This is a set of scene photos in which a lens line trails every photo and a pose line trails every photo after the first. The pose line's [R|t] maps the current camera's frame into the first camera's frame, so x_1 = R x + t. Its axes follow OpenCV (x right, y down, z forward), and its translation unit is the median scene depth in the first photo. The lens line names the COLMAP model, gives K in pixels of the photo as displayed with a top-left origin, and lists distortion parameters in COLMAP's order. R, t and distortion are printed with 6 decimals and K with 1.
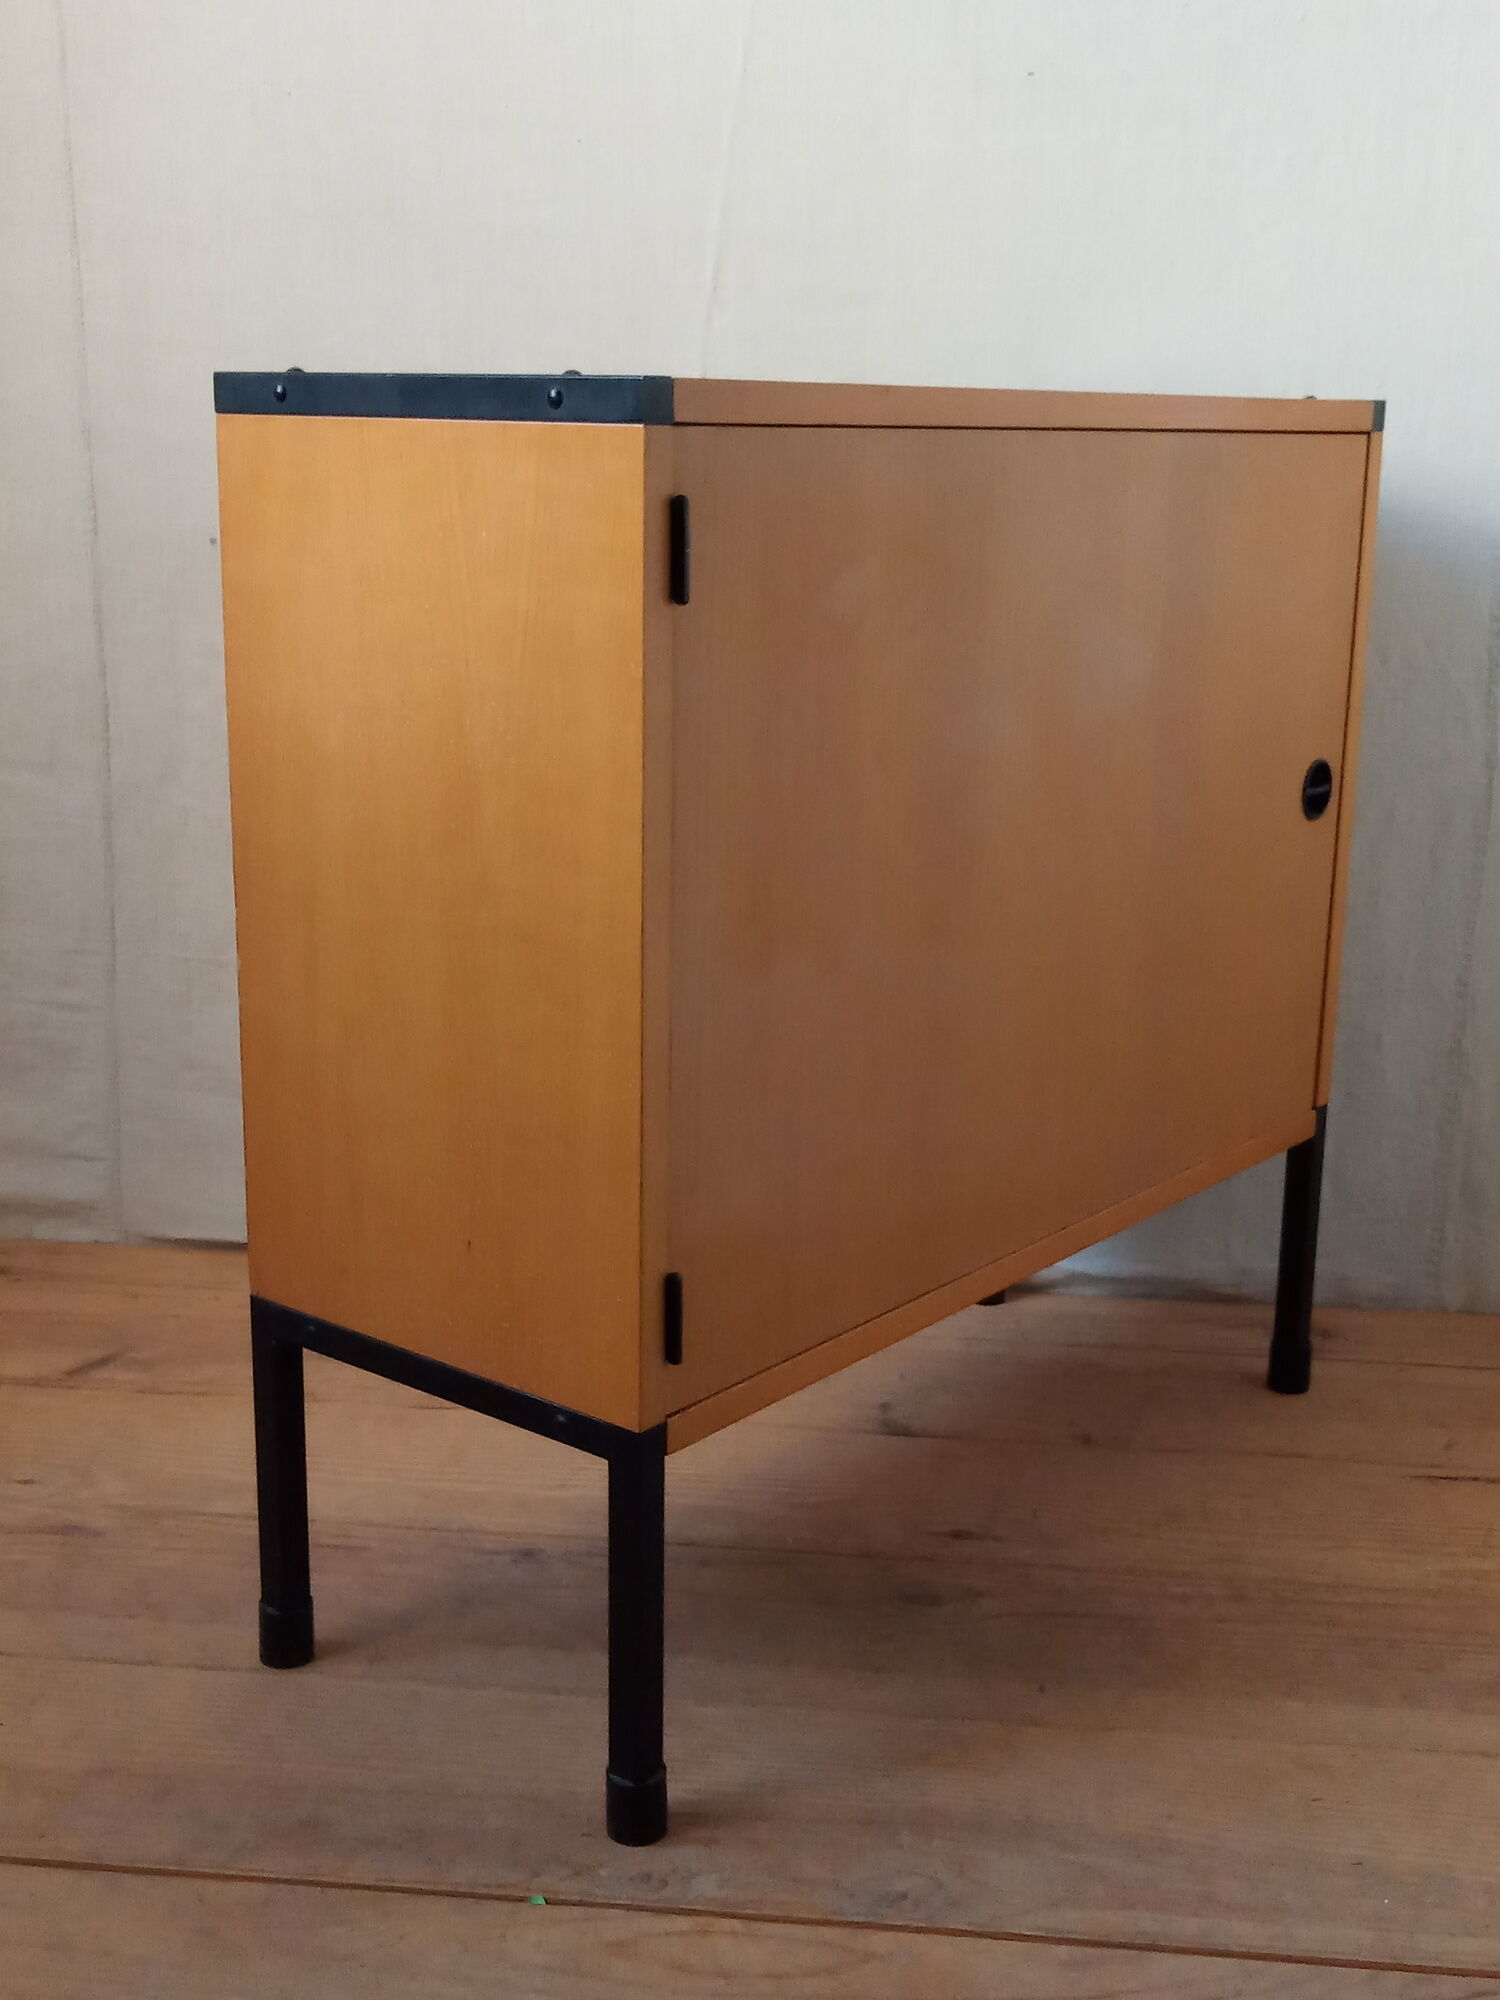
lens RADIAL K [[2329.1, 0, 763.6], [0, 2329.1, 1013.5], [0, 0, 1]] dist [0.019286, 0.000000]
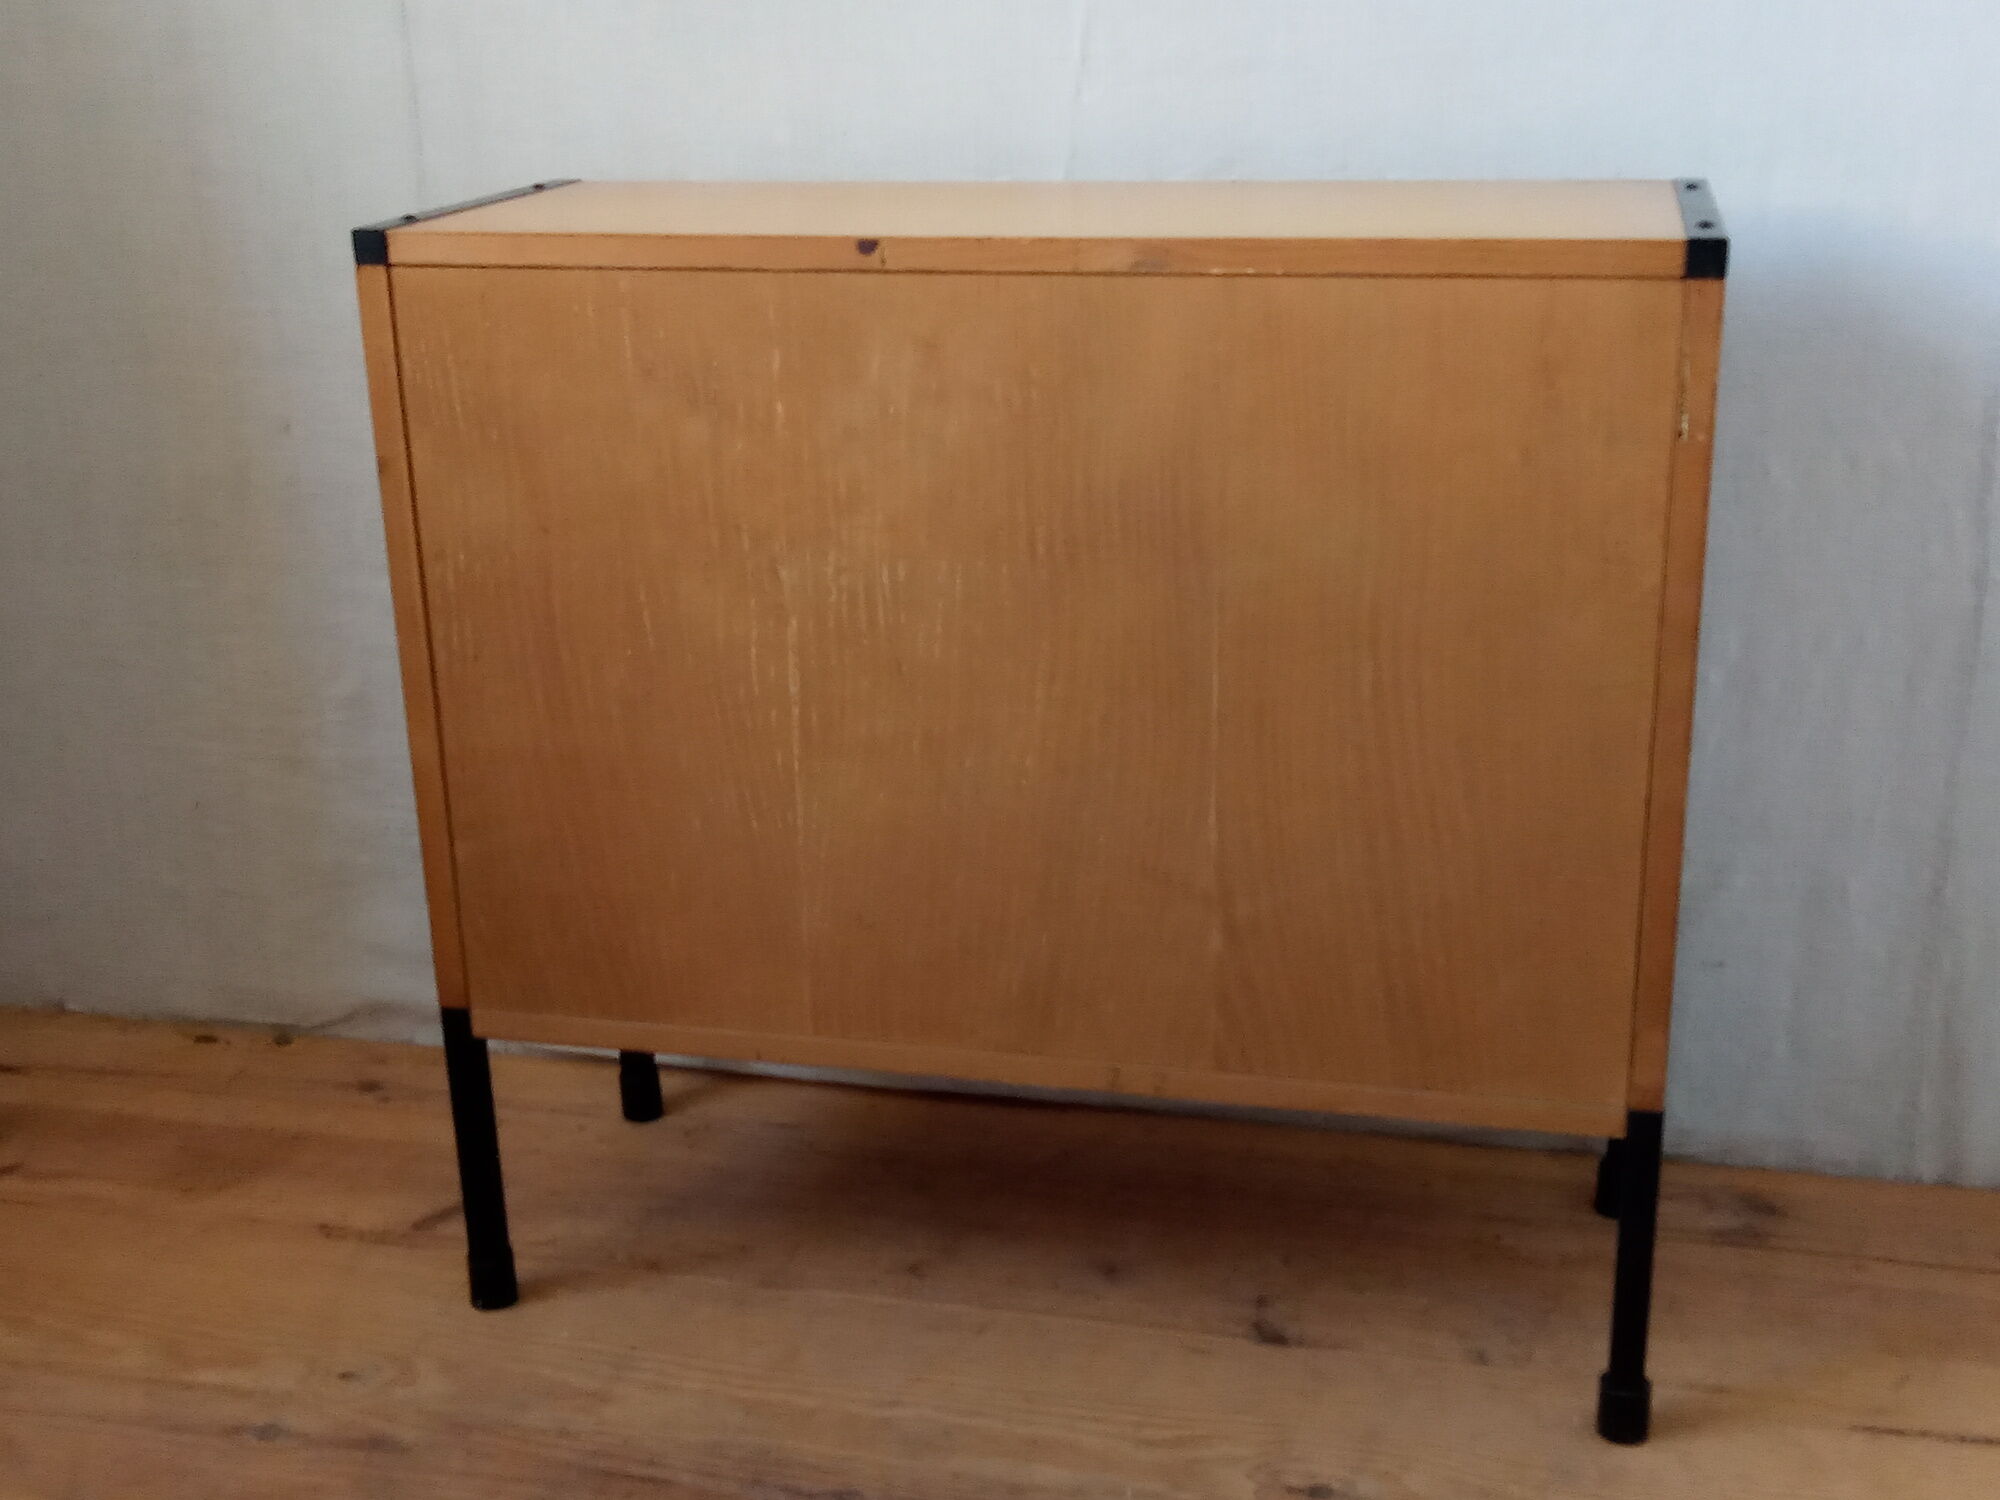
lens RADIAL K [[2329.1, 0, 1015.0], [0, 2329.1, 731.0], [0, 0, 1]] dist [0.019286, 0.000000]
pose [[0.991192, 0.007989, -0.132194, 0.074017], [0.001518, 0.997428, 0.071656, -0.118926], [0.132427, -0.071226, 0.988630, 0.094372]]
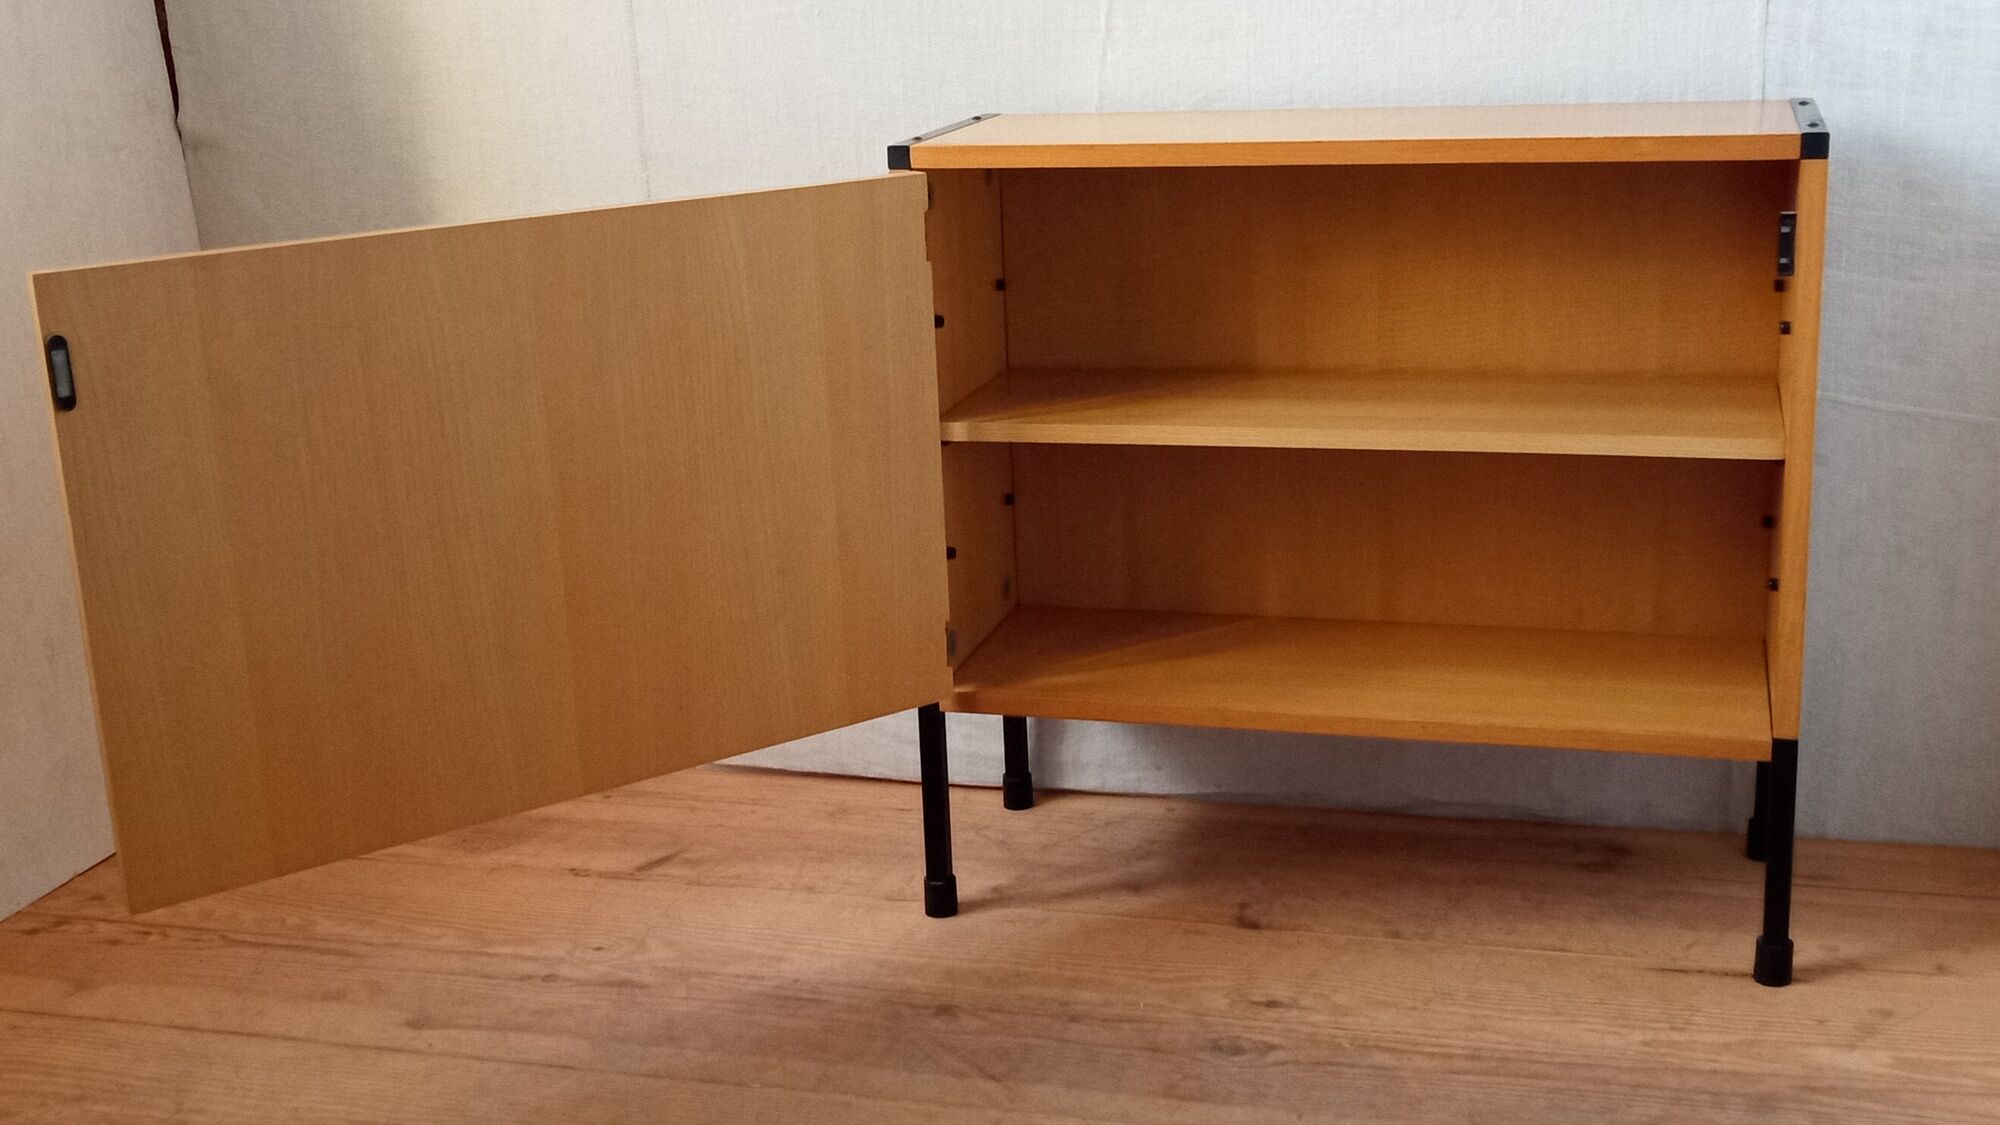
lens RADIAL K [[2300.9, 0, 1019.7], [0, 2300.9, 550.7], [0, 0, 1]] dist [0.025630, 0.000000]
pose [[0.984854, -0.008759, -0.173164, 0.149221], [0.012225, 0.999746, 0.018960, -0.050985], [0.172954, -0.020790, 0.984710, -0.261308]]
